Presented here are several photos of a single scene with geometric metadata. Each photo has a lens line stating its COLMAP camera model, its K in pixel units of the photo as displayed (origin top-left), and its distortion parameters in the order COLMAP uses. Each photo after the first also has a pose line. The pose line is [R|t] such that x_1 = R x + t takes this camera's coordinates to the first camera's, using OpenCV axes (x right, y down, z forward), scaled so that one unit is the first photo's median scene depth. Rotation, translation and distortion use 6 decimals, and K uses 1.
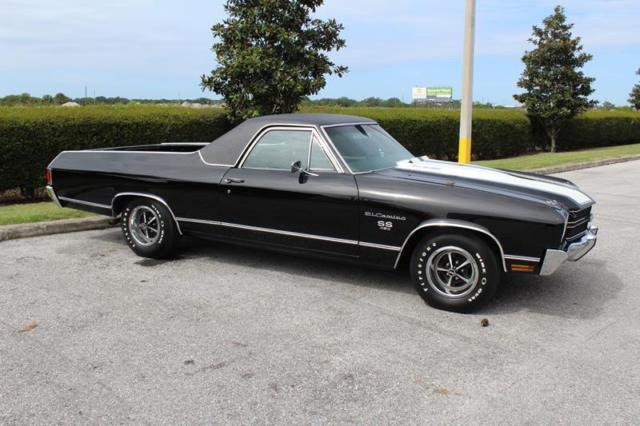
lens RADIAL K [[588.9, 0, 317.1], [0, 588.9, 216.1], [0, 0, 1]] dist [-0.138197, 0.112655]
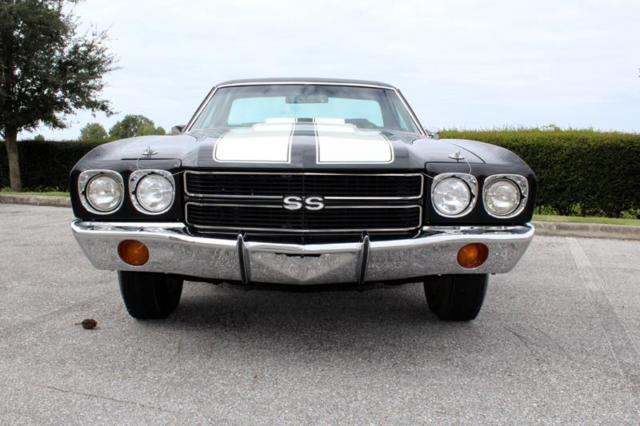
lens RADIAL K [[581.2, 0, 317.7], [0, 581.2, 213.8], [0, 0, 1]] dist [-0.142800, 0.132487]
pose [[0.473641, 0.077935, -0.877263, 0.643084], [-0.167220, 0.985916, -0.002696, 0.007740], [0.864698, 0.147973, 0.480002, 0.578329]]
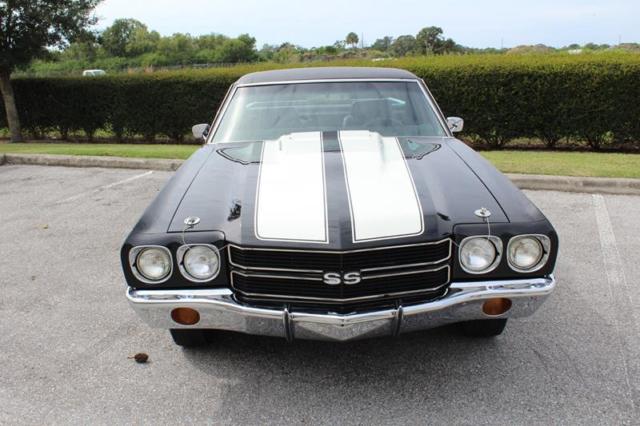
lens RADIAL K [[617.6, 0, 316.6], [0, 617.6, 213.3], [0, 0, 1]] dist [-0.141476, 0.152700]
pose [[0.459315, 0.194178, -0.866790, 0.665131], [-0.127485, 0.980122, 0.152012, -0.093137], [0.879078, 0.040681, 0.474940, 0.532167]]
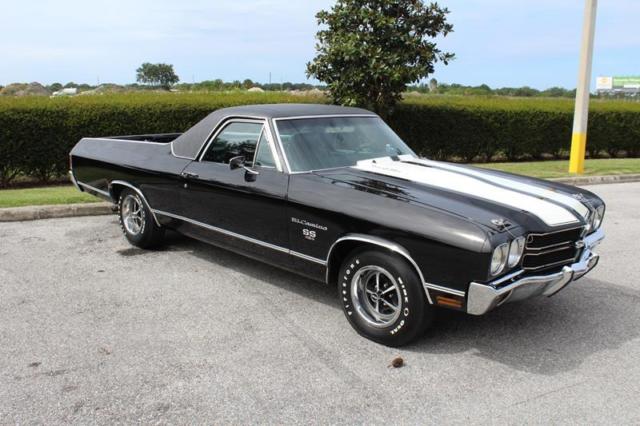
lens RADIAL K [[580.4, 0, 320.7], [0, 580.4, 212.1], [0, 0, 1]] dist [-0.141243, 0.128803]
pose [[0.958842, 0.060747, -0.277367, 0.256657], [-0.056072, 0.998120, 0.024765, -0.027396], [0.278350, -0.008193, 0.960445, 0.127133]]
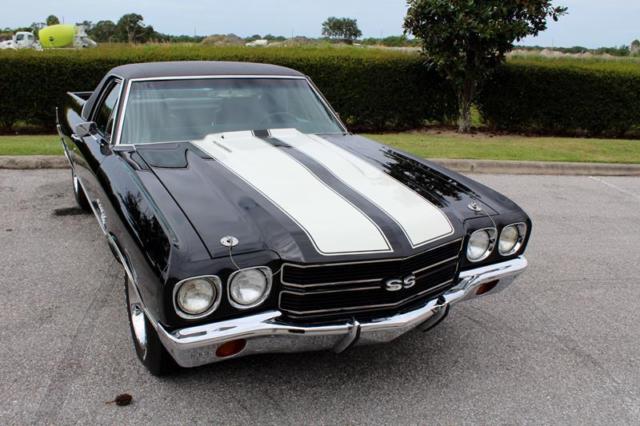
lens RADIAL K [[566.4, 0, 314.8], [0, 566.4, 212.2], [0, 0, 1]] dist [-0.158987, 0.154877]
pose [[0.821249, 0.176691, -0.542522, 0.490285], [-0.123819, 0.983373, 0.132837, -0.083183], [0.556972, -0.041917, 0.829472, 0.402590]]
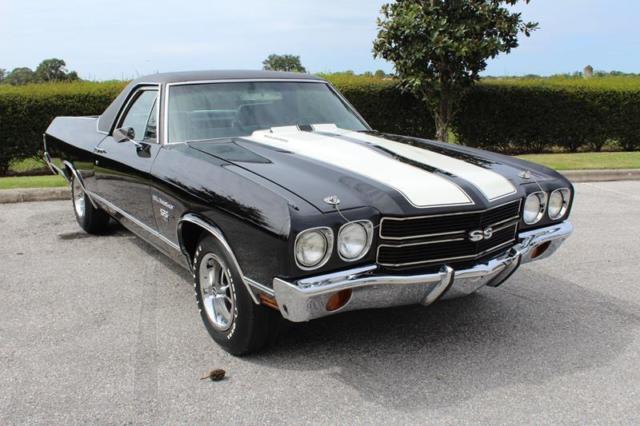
lens RADIAL K [[617.6, 0, 316.6], [0, 617.6, 213.3], [0, 0, 1]] dist [-0.141476, 0.152700]
pose [[0.872710, 0.082668, -0.481189, 0.453845], [-0.070984, 0.996573, 0.042470, -0.022468], [0.483051, -0.002907, 0.875588, 0.294773]]
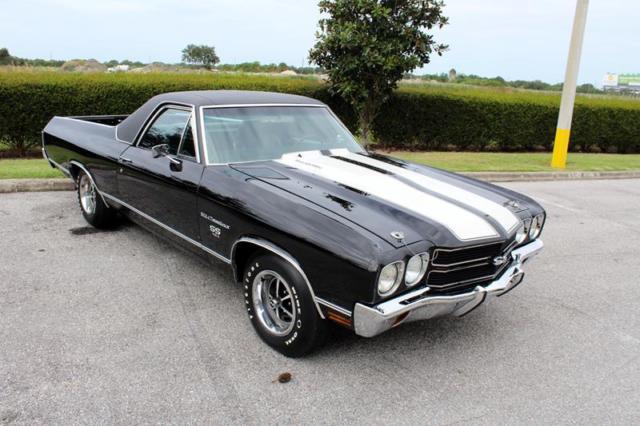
lens RADIAL K [[524.1, 0, 317.7], [0, 524.1, 214.4], [0, 0, 1]] dist [-0.158375, 0.130566]
pose [[0.940490, 0.123908, -0.316425, 0.335122], [-0.102515, 0.991225, 0.083453, -0.058378], [0.323989, -0.046049, 0.944939, 0.249022]]
